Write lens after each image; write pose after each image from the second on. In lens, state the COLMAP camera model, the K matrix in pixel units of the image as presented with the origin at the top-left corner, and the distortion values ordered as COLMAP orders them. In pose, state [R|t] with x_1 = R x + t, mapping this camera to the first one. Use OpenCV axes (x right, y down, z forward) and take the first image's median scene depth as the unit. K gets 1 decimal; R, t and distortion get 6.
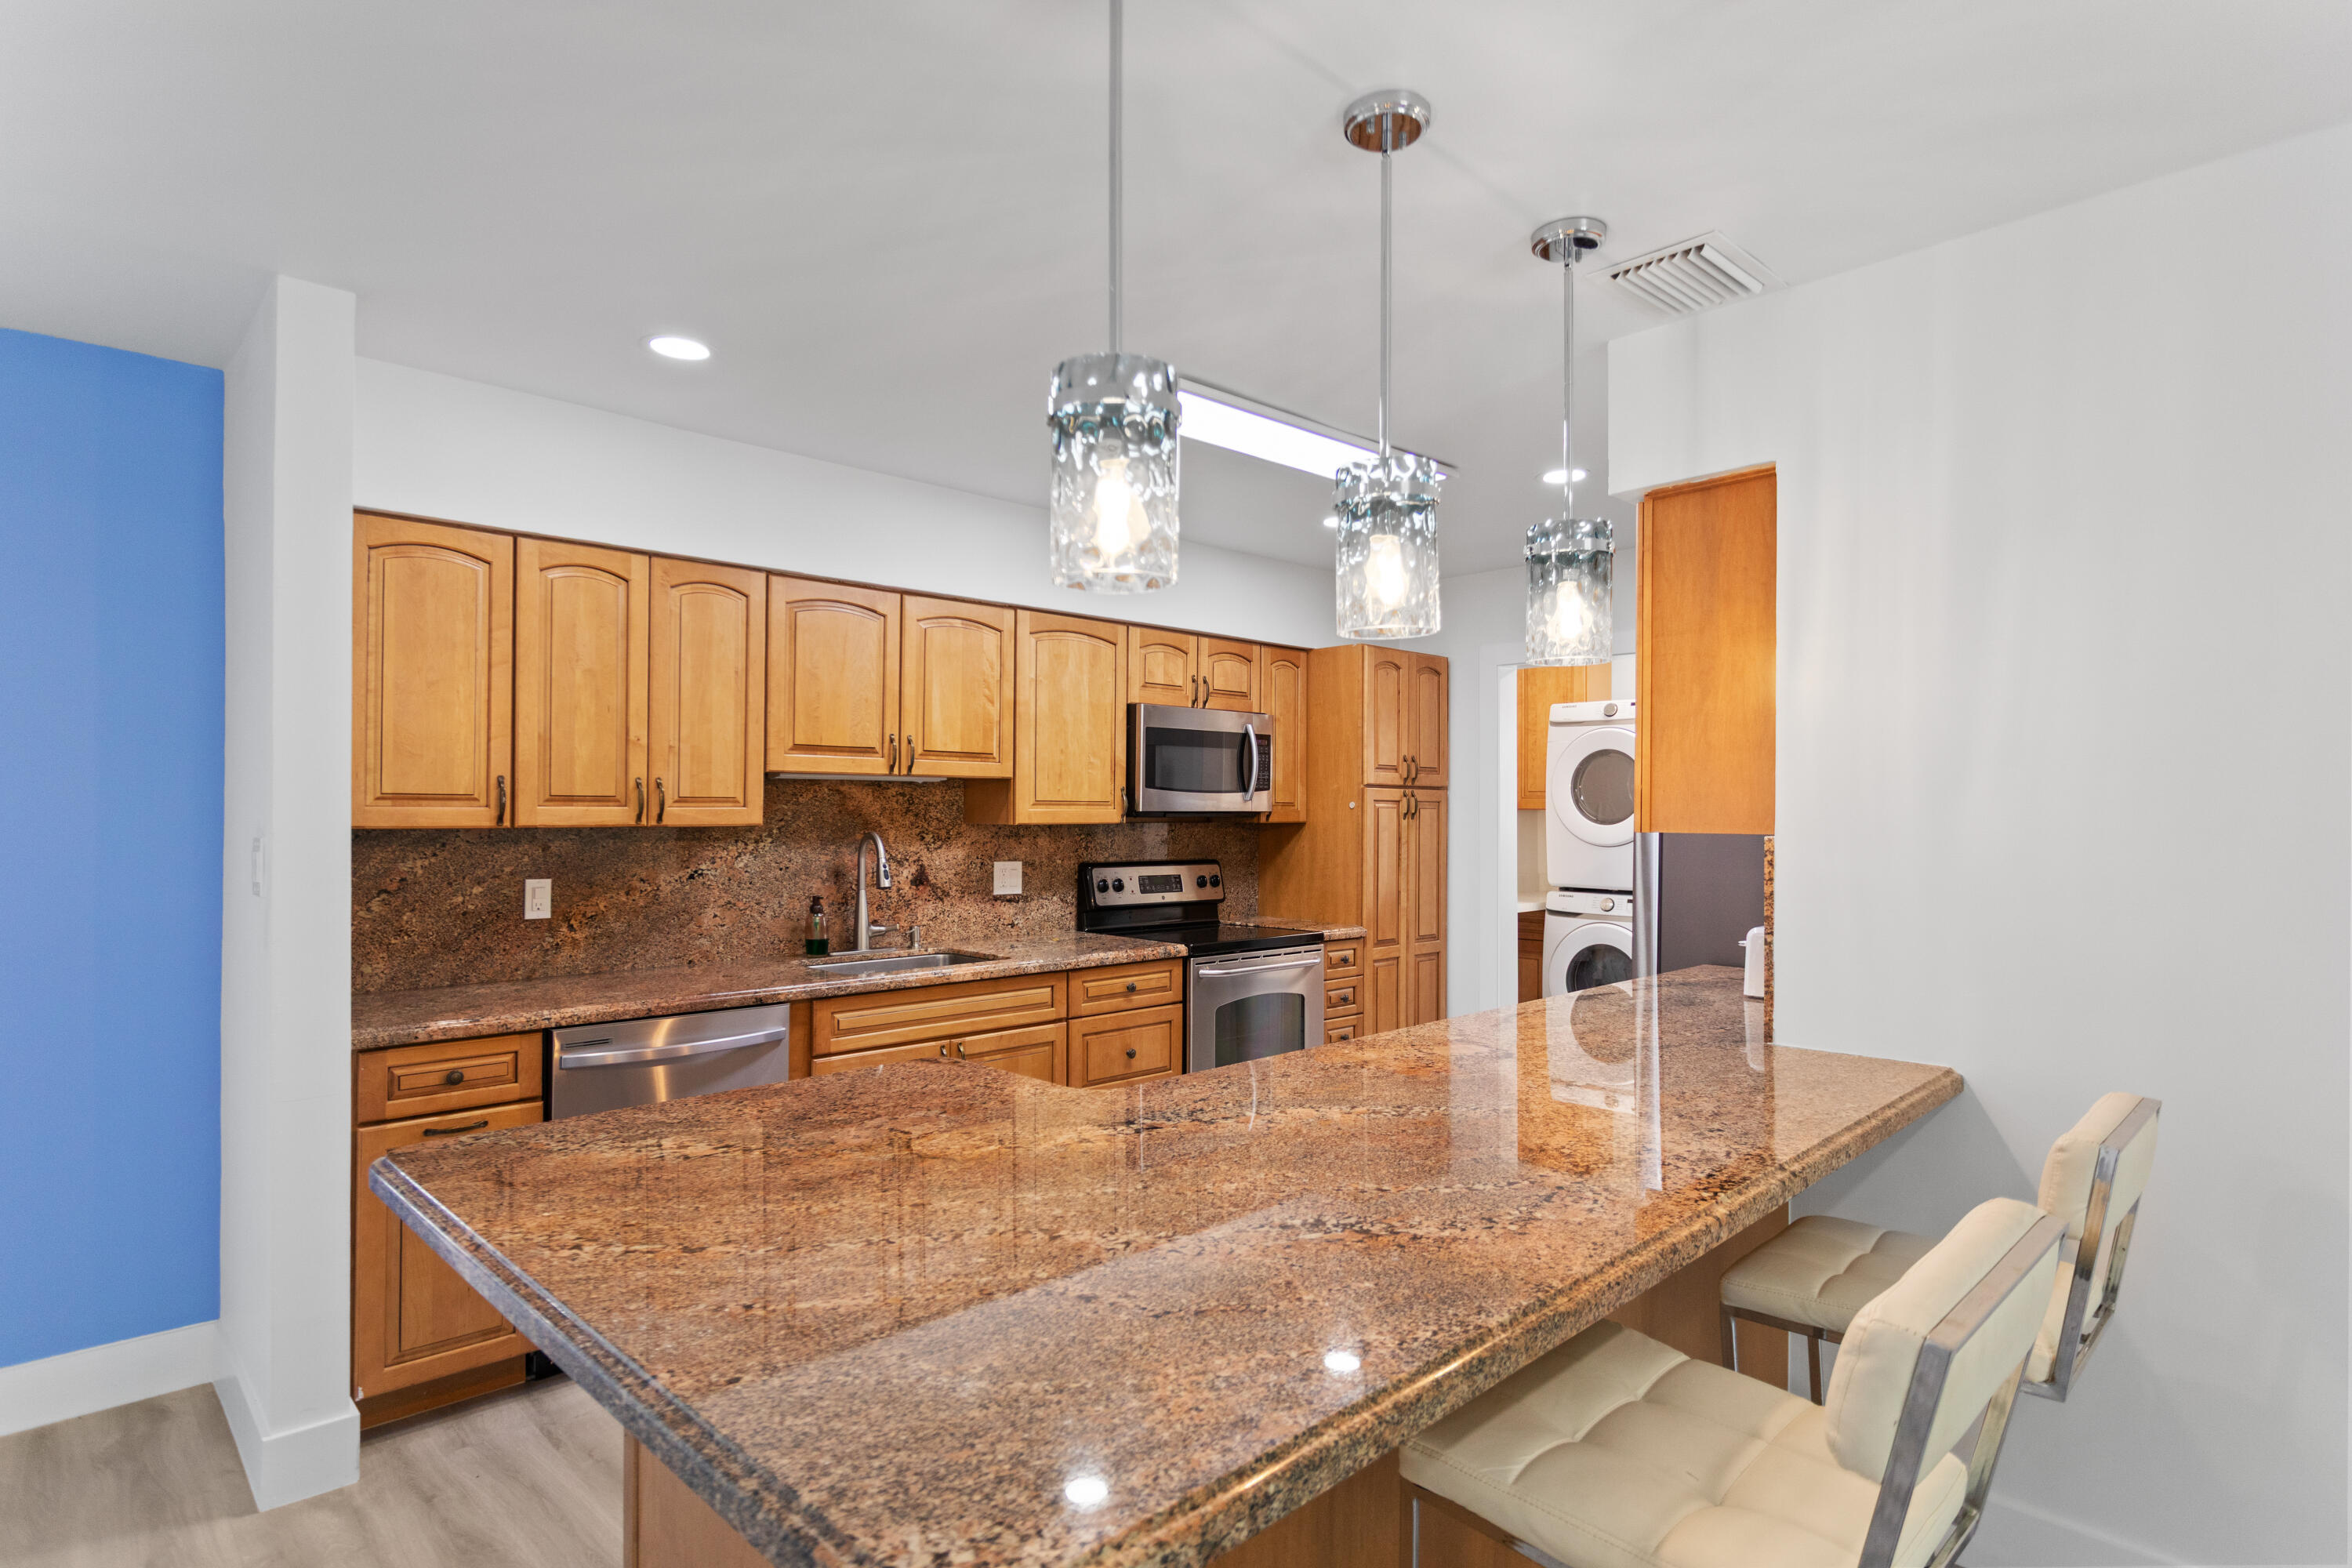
lens RADIAL K [[1236.1, 0, 1176.1], [0, 1236.1, 803.1], [0, 0, 1]] dist [-0.003413, -0.000055]
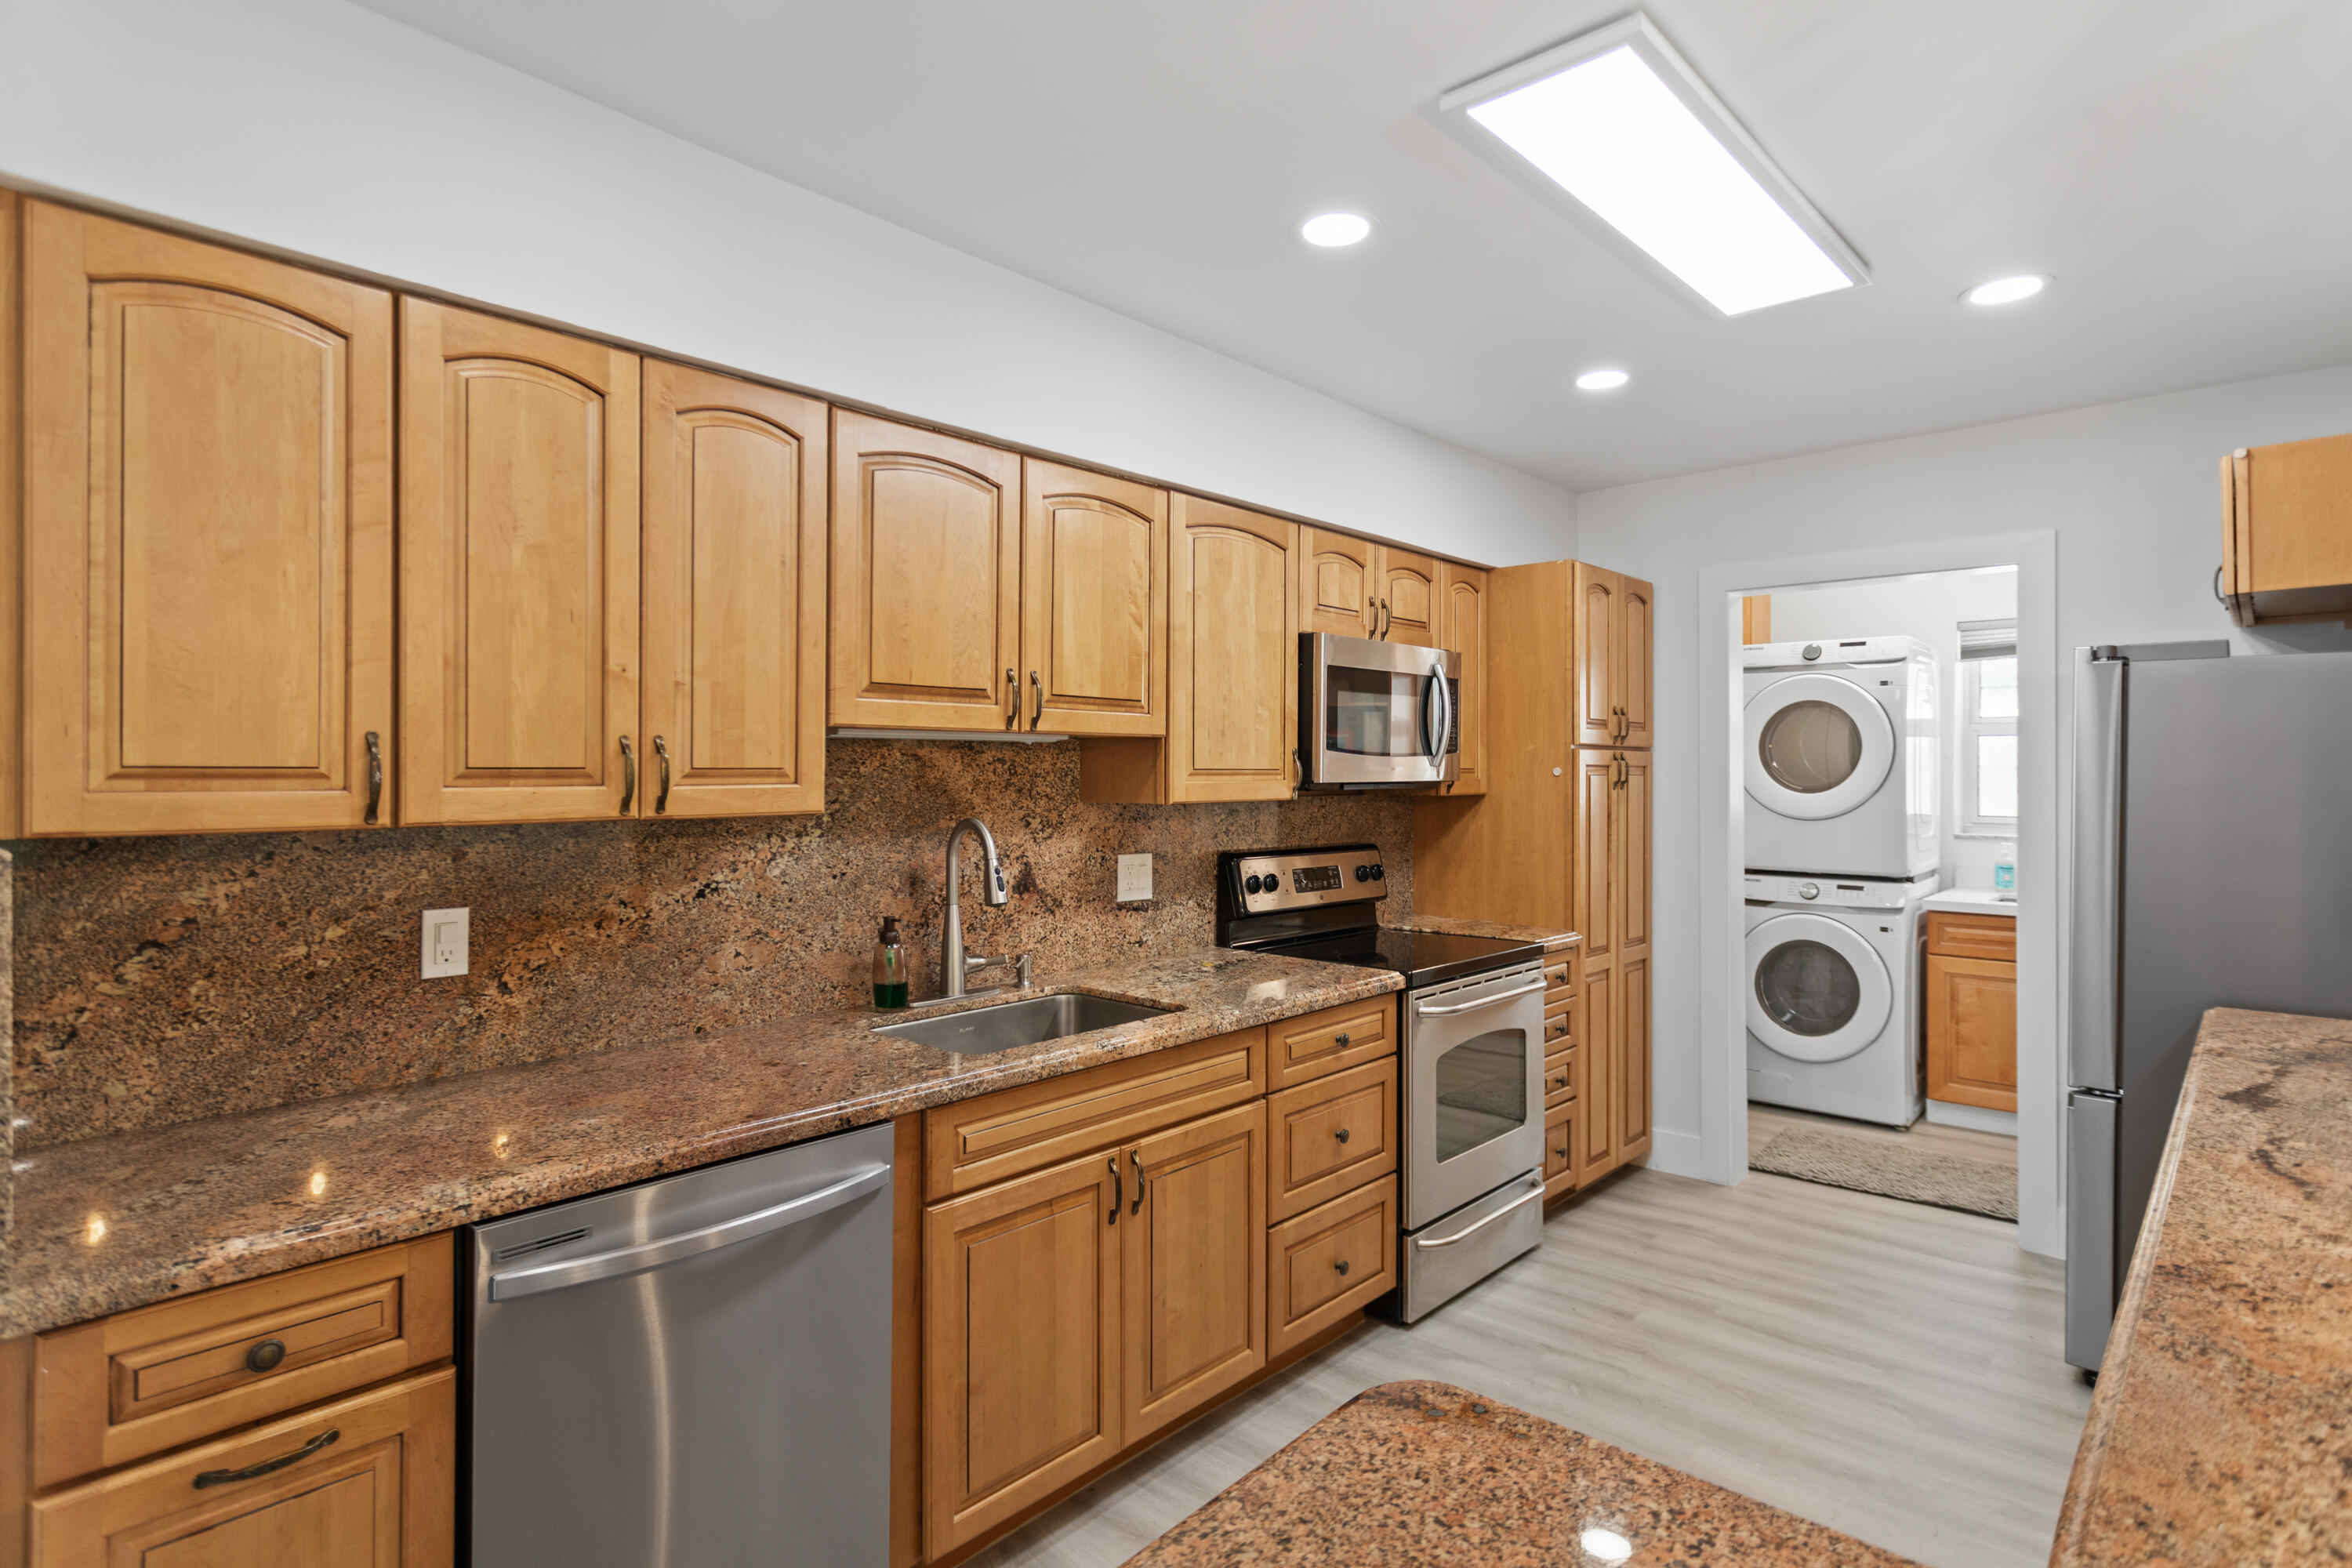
lens RADIAL K [[1212.3, 0, 1181.2], [0, 1212.3, 767.9], [0, 0, 1]] dist [0.003461, 0.000317]
pose [[0.997872, -0.003121, 0.065136, -0.182540], [0.002835, 0.999986, 0.004484, -0.006315], [-0.065149, -0.004290, 0.997866, 0.357660]]
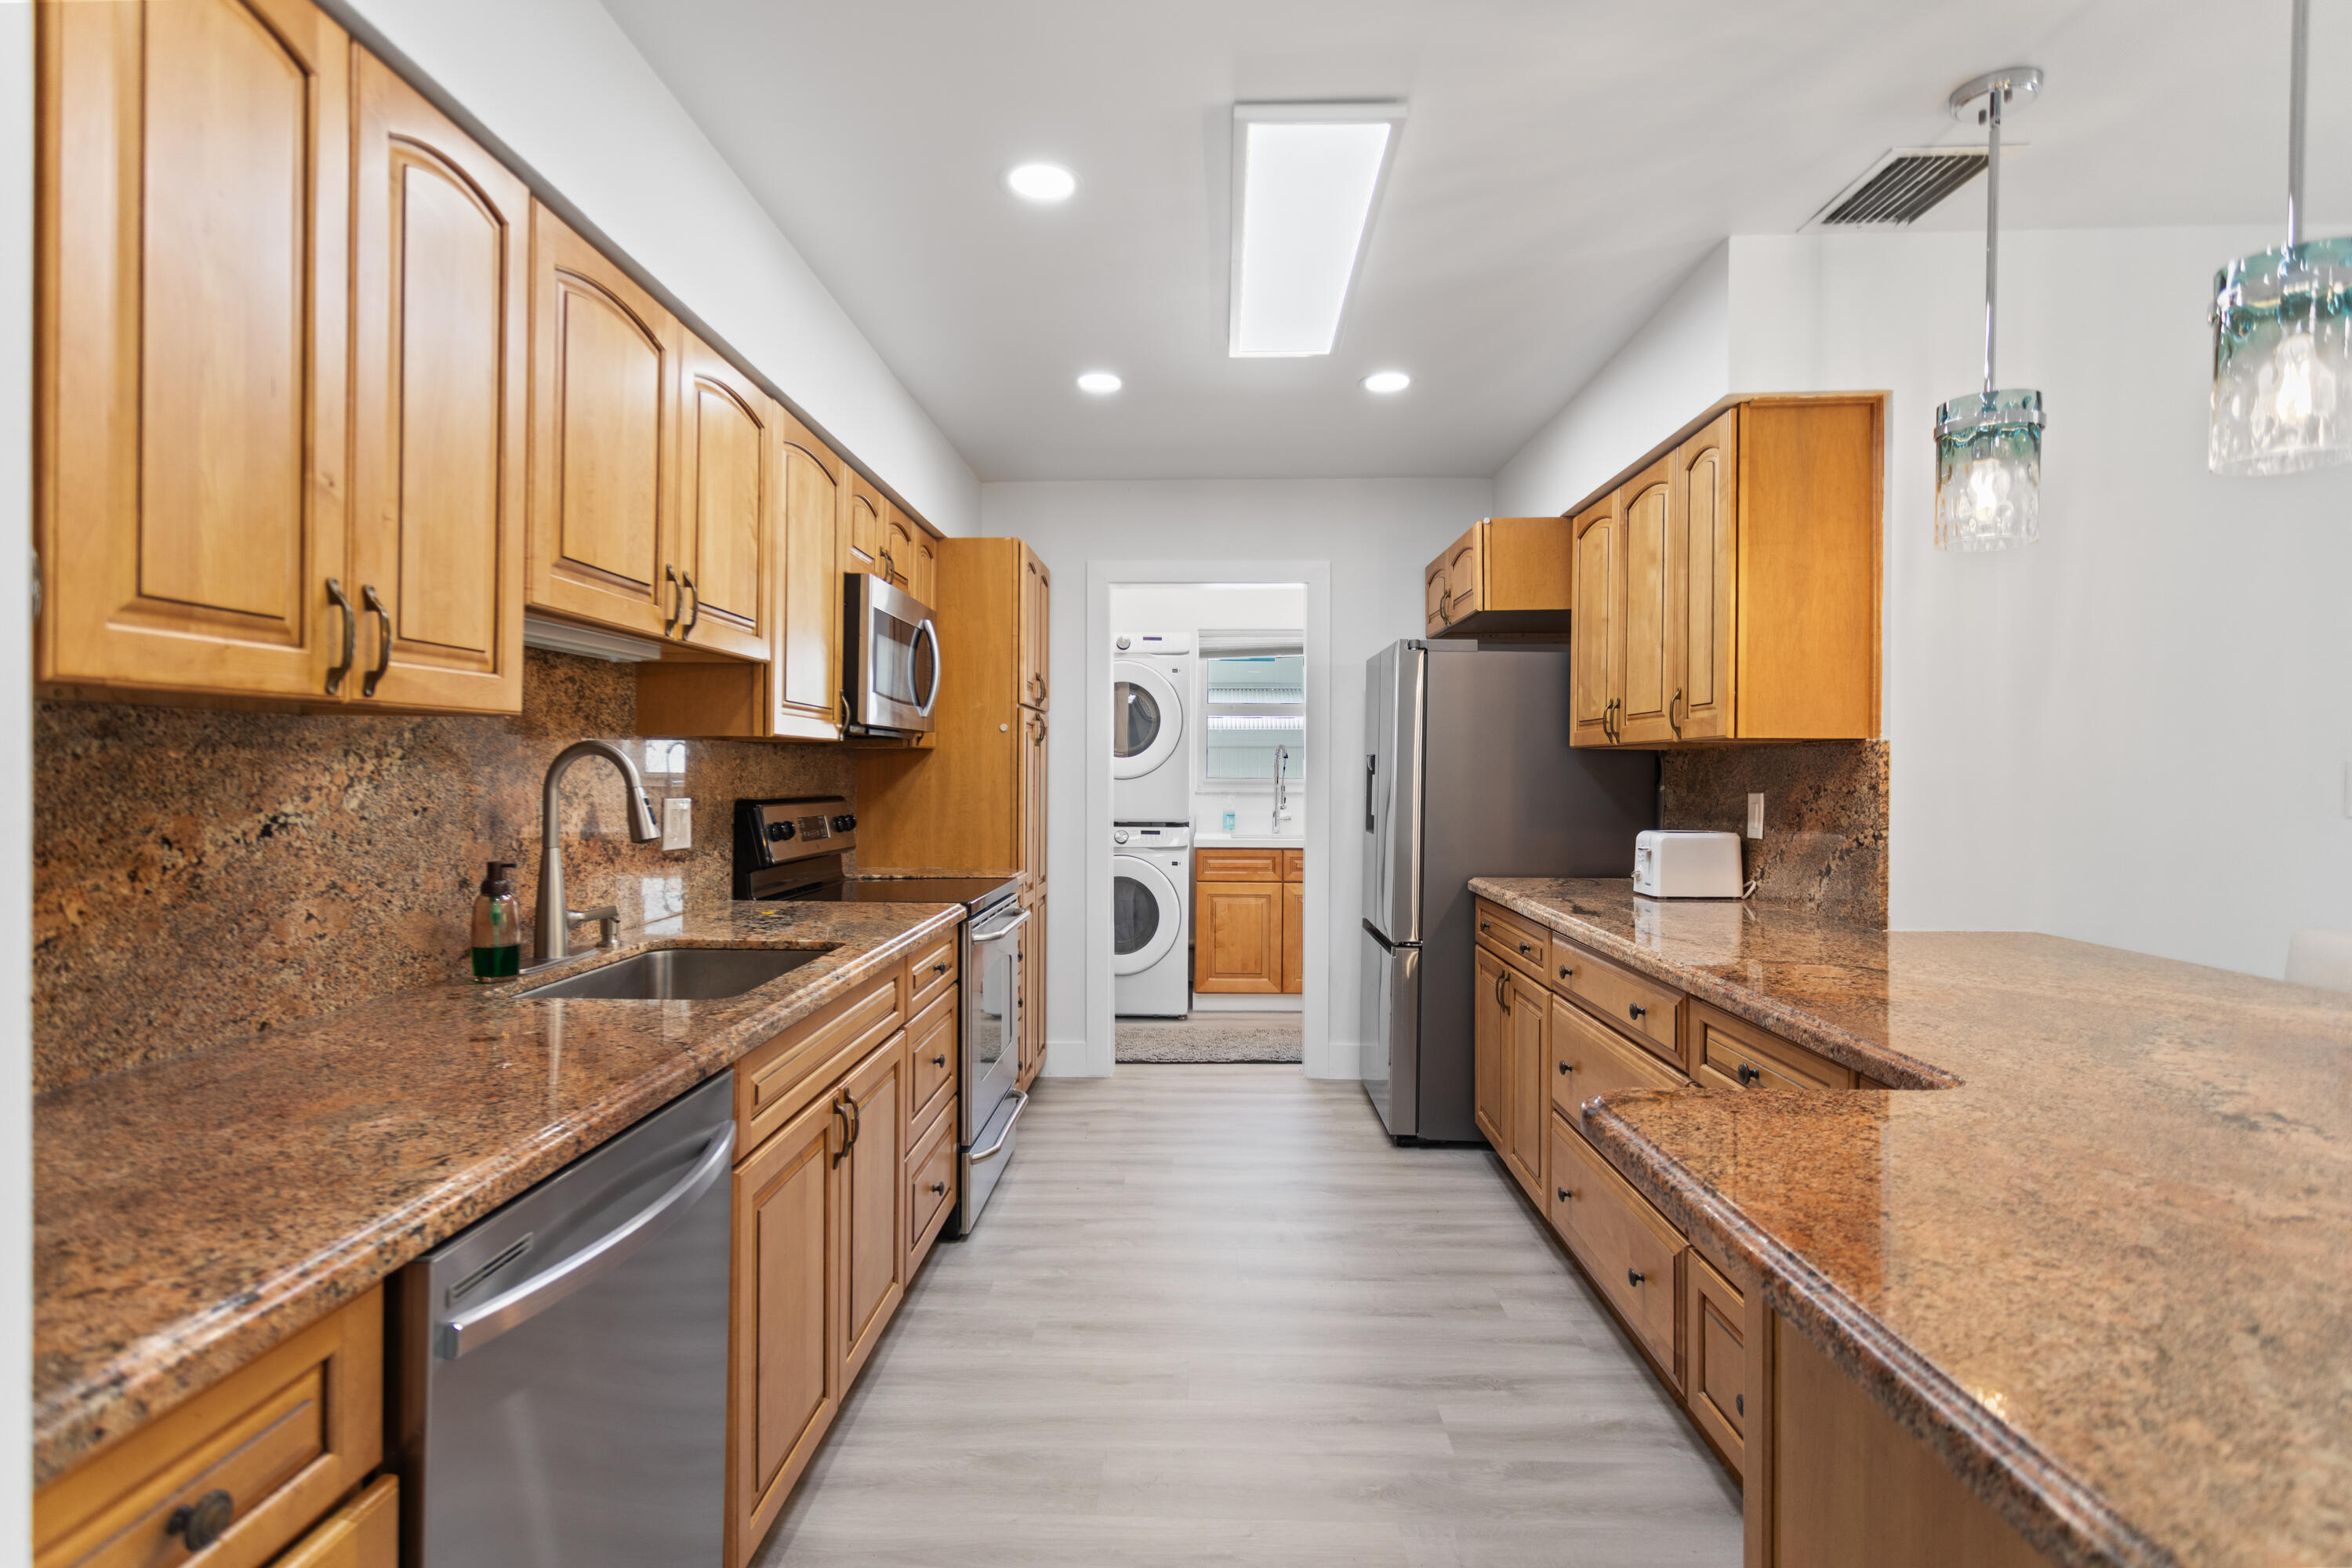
lens RADIAL K [[1158.3, 0, 1185.9], [0, 1158.3, 774.5], [0, 0, 1]] dist [0.006985, 0.000618]
pose [[0.708926, -0.004608, 0.705268, -0.437476], [-0.004262, 0.999932, 0.010818, 0.032657], [-0.705270, -0.010675, 0.708859, 0.463397]]
